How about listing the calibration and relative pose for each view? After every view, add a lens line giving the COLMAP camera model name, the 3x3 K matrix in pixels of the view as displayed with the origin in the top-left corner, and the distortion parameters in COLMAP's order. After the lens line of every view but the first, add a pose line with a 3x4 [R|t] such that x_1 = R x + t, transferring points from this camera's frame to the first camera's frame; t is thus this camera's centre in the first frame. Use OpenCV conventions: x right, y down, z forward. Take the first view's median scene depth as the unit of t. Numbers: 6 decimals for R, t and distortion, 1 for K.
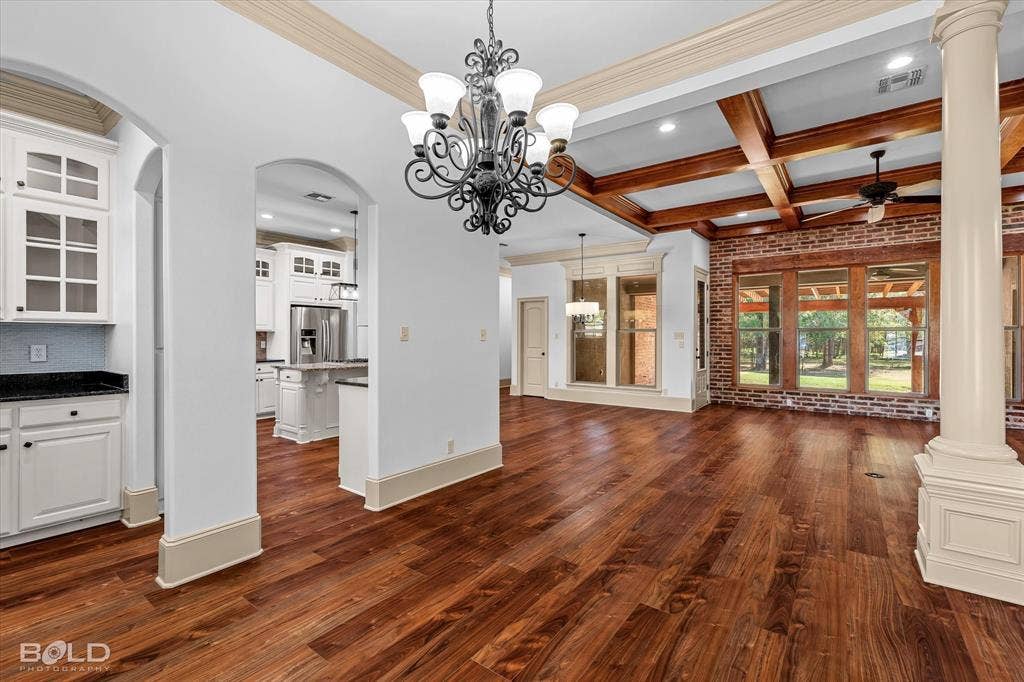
lens RADIAL K [[452.4, 0, 511.3], [0, 452.4, 336.4], [0, 0, 1]] dist [-0.010912, 0.006019]
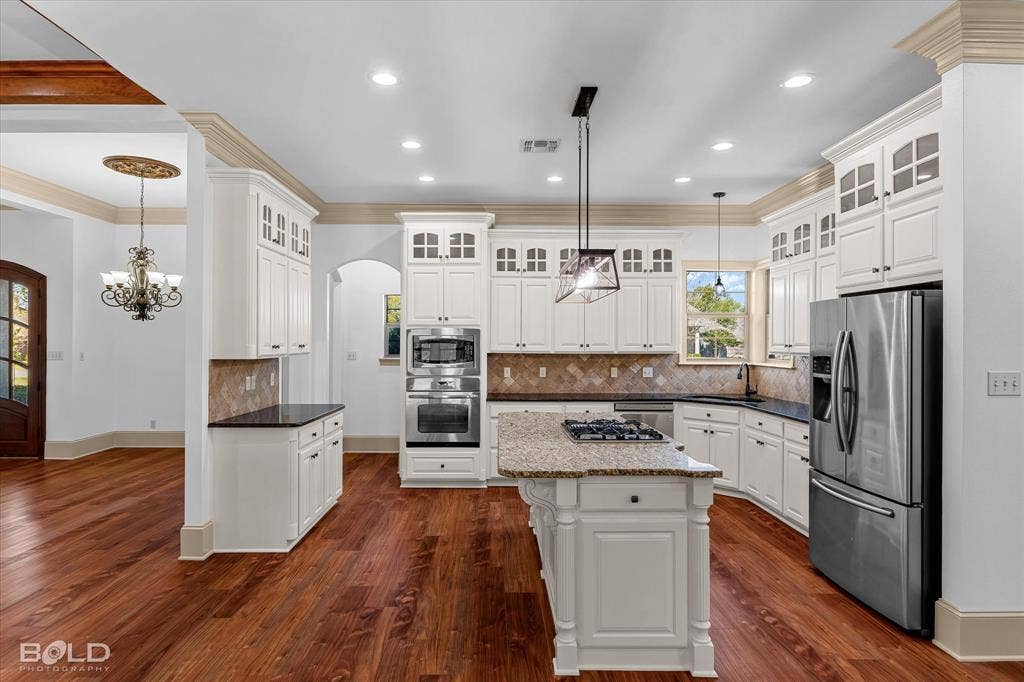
lens RADIAL K [[560.8, 0, 501.2], [0, 560.8, 344.1], [0, 0, 1]] dist [-0.006145, 0.002166]
pose [[-0.795009, -0.002160, -0.606594, 0.067131], [-0.002309, 0.999997, -0.000535, -0.023886], [0.606594, 0.000975, -0.795011, 1.194028]]
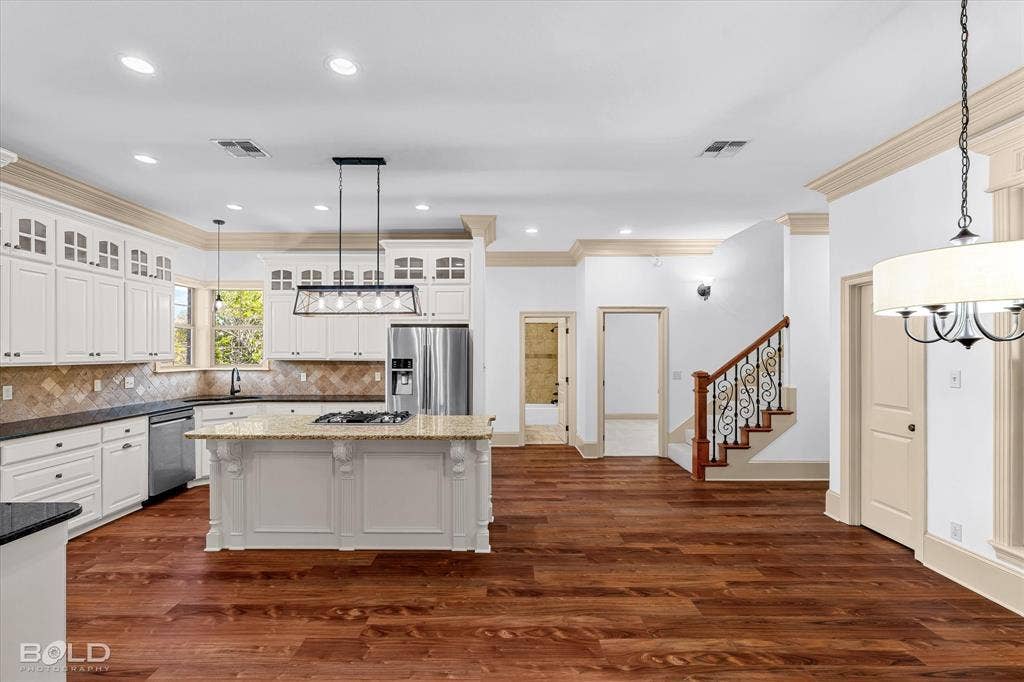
lens RADIAL K [[452.4, 0, 501.9], [0, 452.4, 352.6], [0, 0, 1]] dist [-0.010912, 0.006019]
pose [[0.593298, 0.001490, -0.804982, 0.204695], [0.001259, 0.999995, 0.002779, -0.025395], [0.804982, -0.002662, 0.593293, 0.692450]]
